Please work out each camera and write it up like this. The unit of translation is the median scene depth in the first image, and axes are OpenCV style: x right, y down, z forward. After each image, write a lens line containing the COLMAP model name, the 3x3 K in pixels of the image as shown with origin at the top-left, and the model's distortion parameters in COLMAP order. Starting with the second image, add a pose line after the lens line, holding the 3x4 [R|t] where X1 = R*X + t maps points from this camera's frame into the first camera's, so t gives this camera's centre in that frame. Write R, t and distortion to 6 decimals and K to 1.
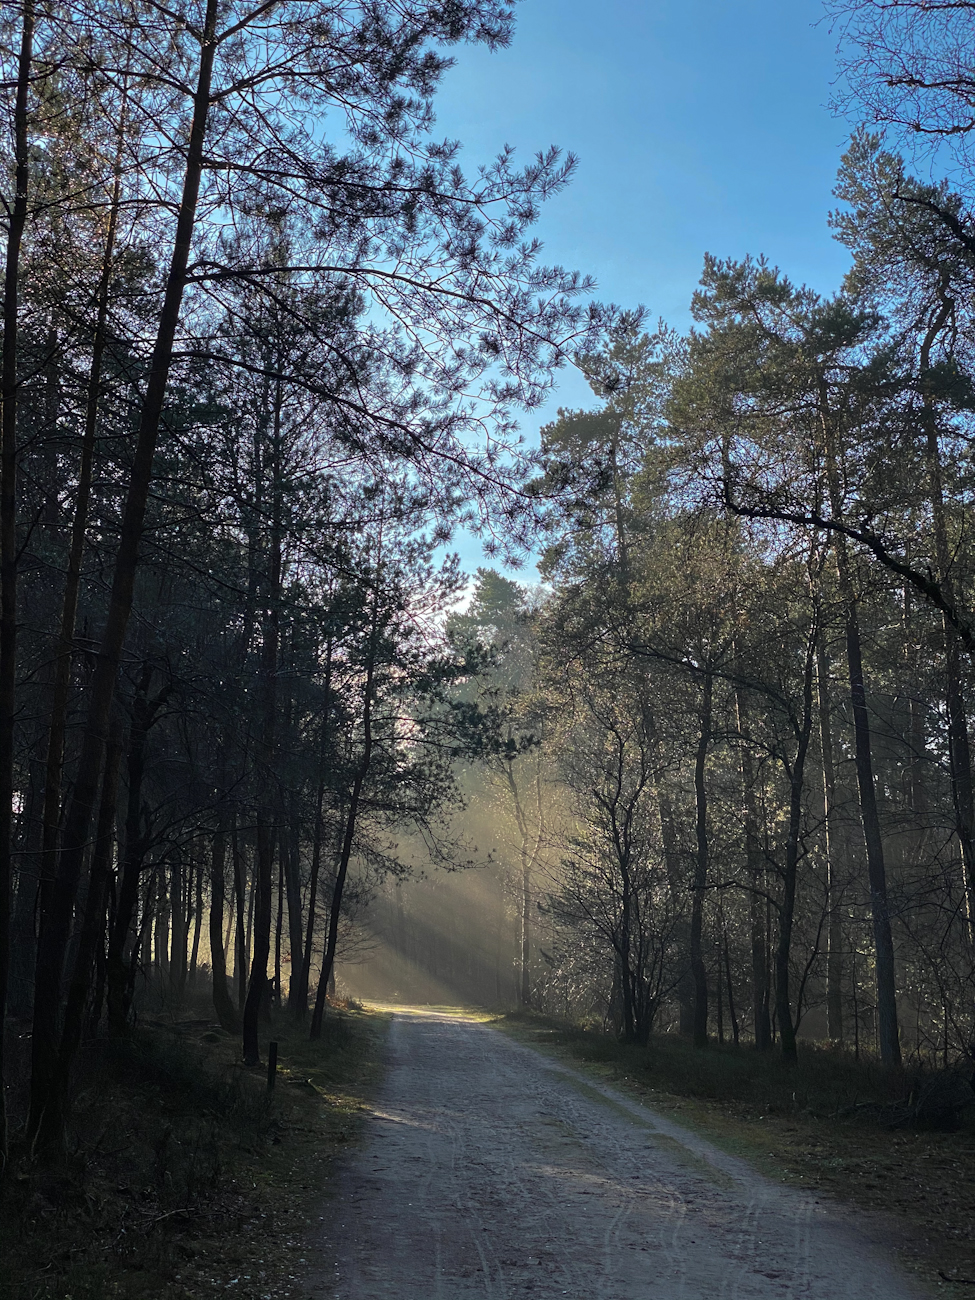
lens RADIAL K [[1844.0, 0, 487.5], [0, 1844.0, 650.0], [0, 0, 1]] dist [0.114537, 0.018413]
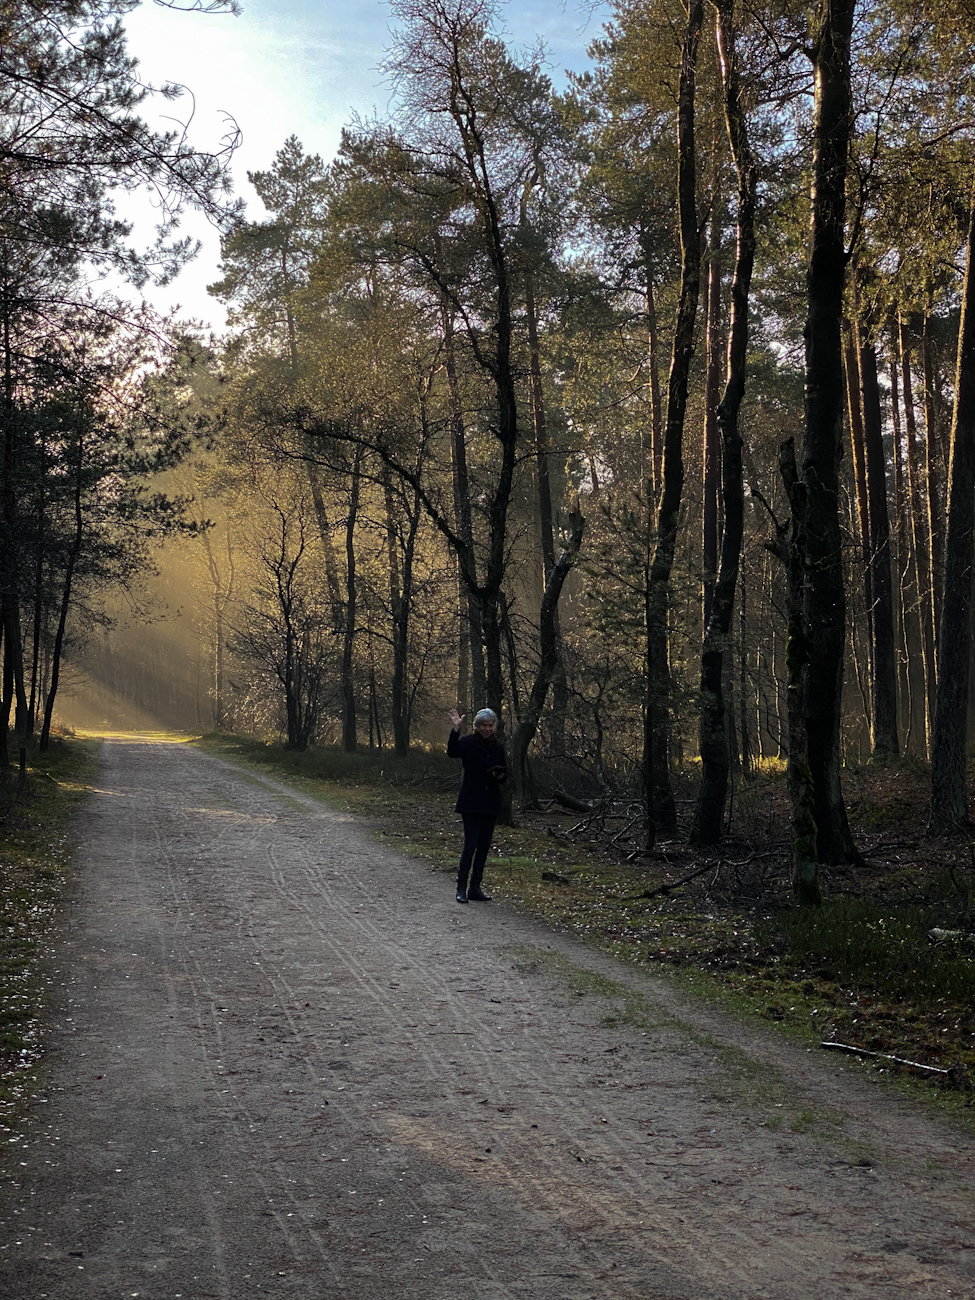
lens RADIAL K [[1844.0, 0, 487.5], [0, 1844.0, 650.0], [0, 0, 1]] dist [0.114537, 0.018413]
pose [[0.987581, -0.019054, 0.155948, 0.010375], [-0.003812, 0.989420, 0.145027, -0.043395], [-0.157061, -0.143820, 0.977061, -0.261353]]
